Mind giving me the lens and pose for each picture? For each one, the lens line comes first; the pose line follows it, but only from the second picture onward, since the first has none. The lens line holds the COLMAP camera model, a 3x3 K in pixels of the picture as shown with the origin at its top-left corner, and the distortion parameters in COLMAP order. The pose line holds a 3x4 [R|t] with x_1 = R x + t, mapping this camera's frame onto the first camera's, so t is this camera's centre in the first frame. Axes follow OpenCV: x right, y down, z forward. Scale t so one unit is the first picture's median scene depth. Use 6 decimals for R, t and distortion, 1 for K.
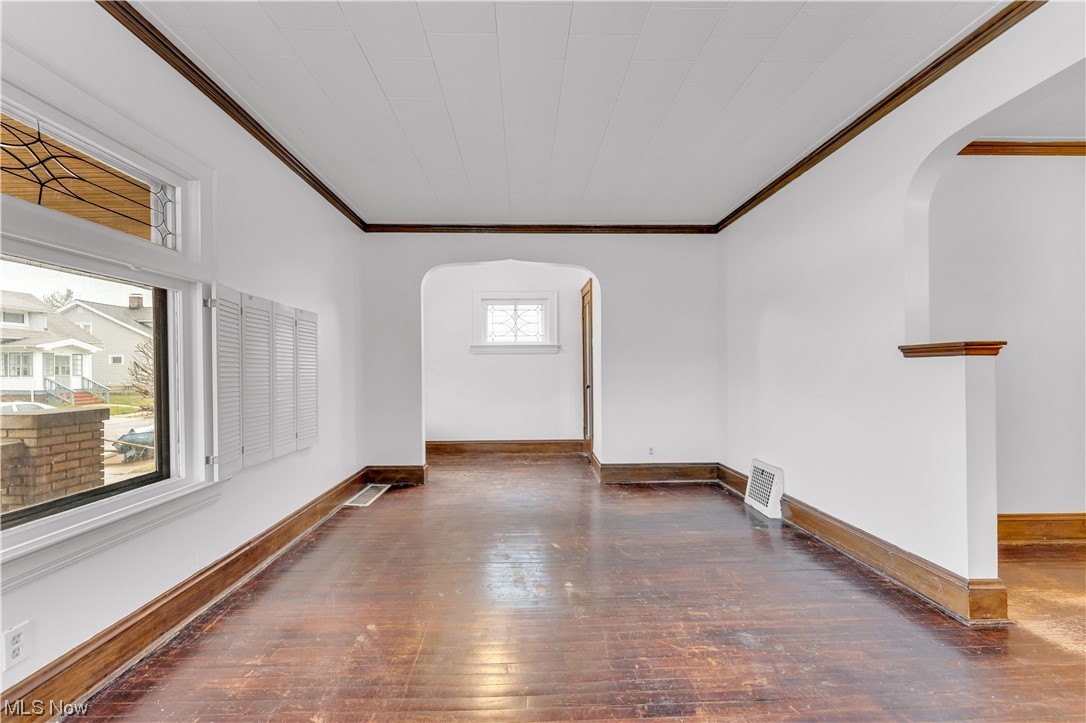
lens RADIAL K [[435.9, 0, 543.7], [0, 435.9, 365.9], [0, 0, 1]] dist [0.001302, -0.000409]
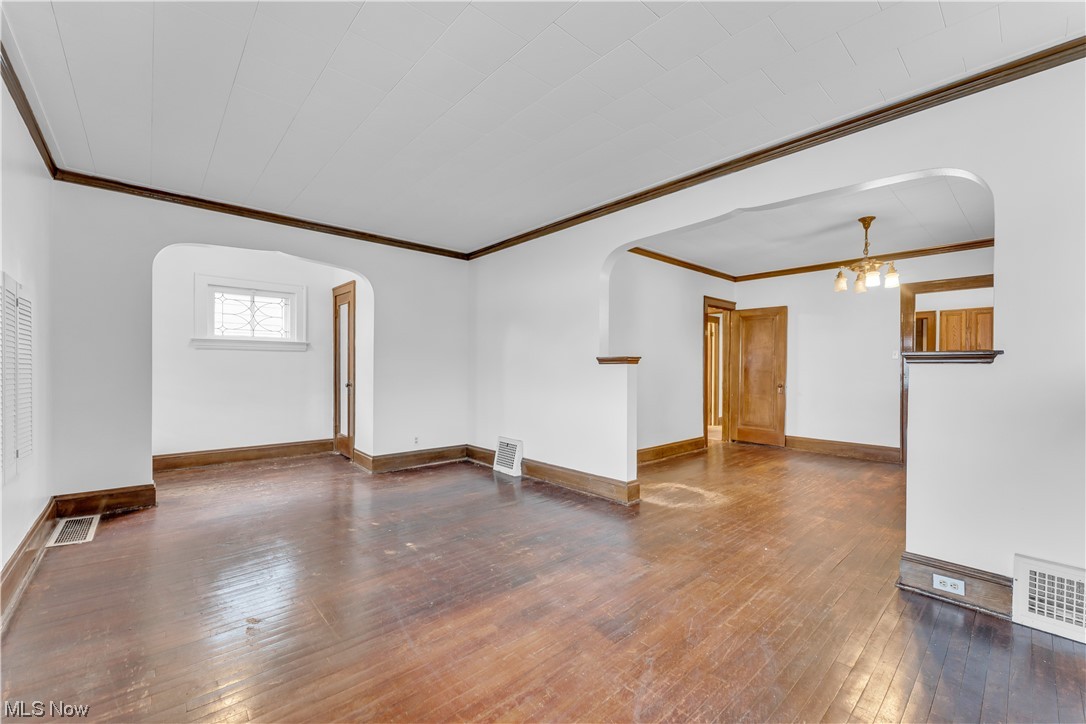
lens RADIAL K [[435.9, 0, 541.4], [0, 435.9, 369.8], [0, 0, 1]] dist [0.001302, -0.000409]
pose [[0.764878, 0.009468, 0.644106, -0.266651], [-0.015623, 0.999871, 0.003855, -0.000076], [-0.643986, -0.013012, 0.764927, -0.101637]]
